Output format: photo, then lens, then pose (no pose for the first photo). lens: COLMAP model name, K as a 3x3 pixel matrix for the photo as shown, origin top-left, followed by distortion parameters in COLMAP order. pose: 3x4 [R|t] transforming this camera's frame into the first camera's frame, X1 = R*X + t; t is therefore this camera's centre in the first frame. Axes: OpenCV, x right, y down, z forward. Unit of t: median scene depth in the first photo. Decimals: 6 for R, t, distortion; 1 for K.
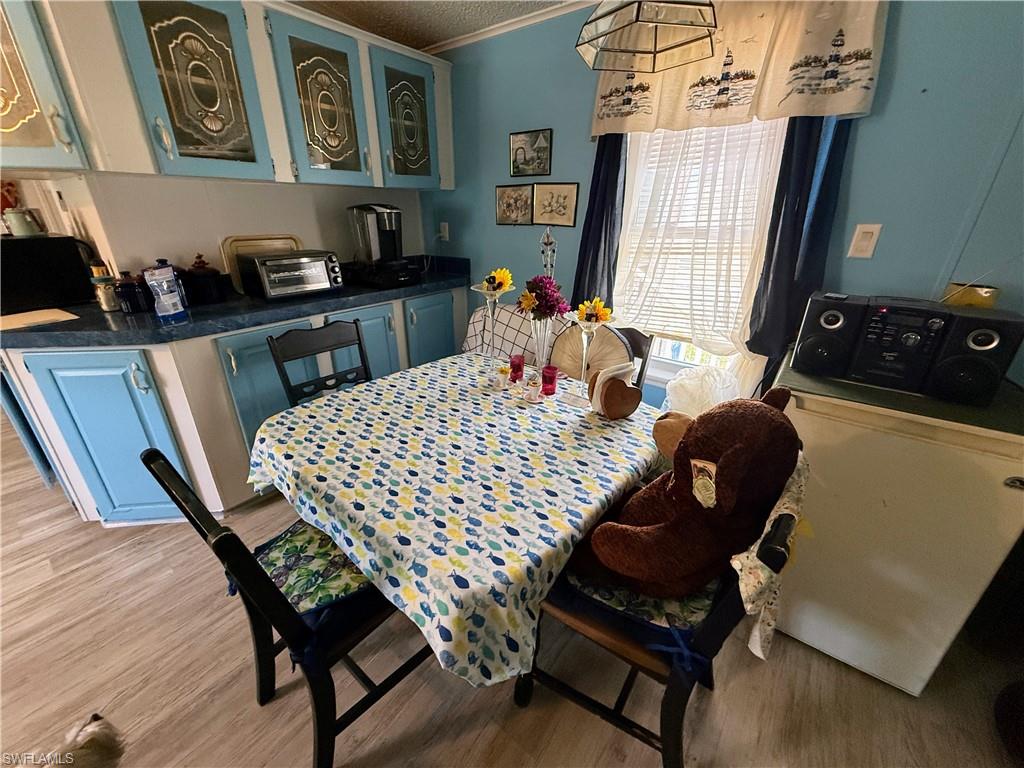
lens RADIAL K [[407.4, 0, 507.9], [0, 407.4, 383.2], [0, 0, 1]] dist [-0.001037, 0.000353]
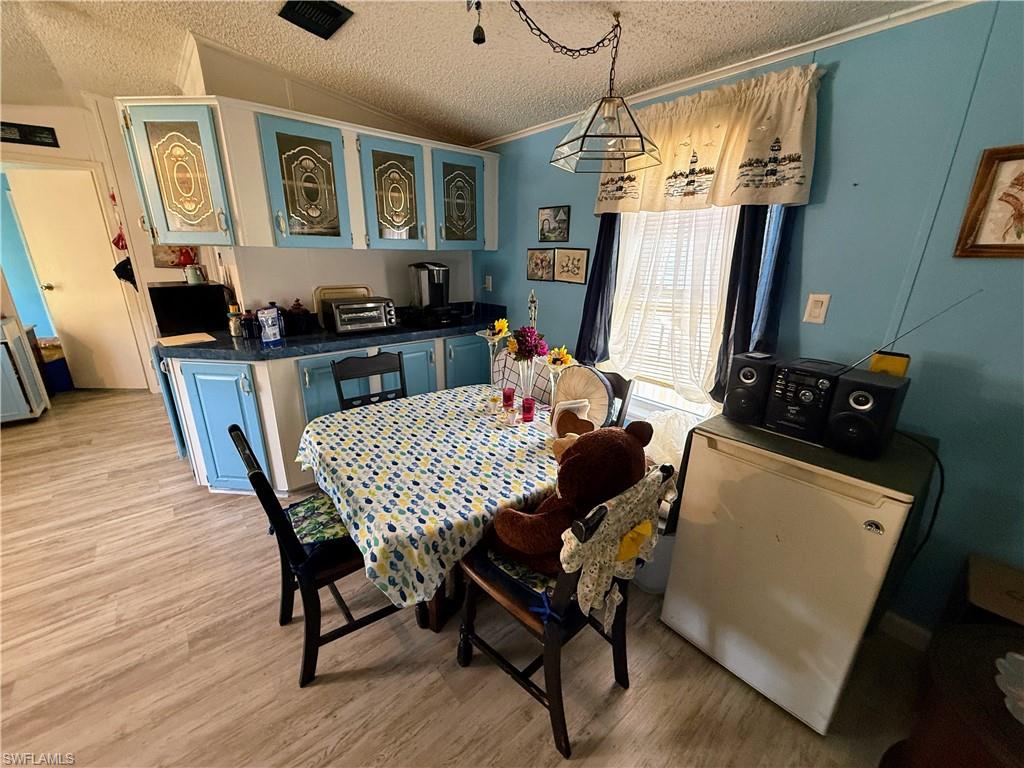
lens RADIAL K [[407.4, 0, 509.3], [0, 407.4, 382.9], [0, 0, 1]] dist [-0.001037, 0.000353]
pose [[0.977863, 0.071688, -0.196582, 0.292789], [-0.089692, 0.992399, -0.084261, 0.022186], [0.189047, 0.100028, 0.976860, -0.228176]]
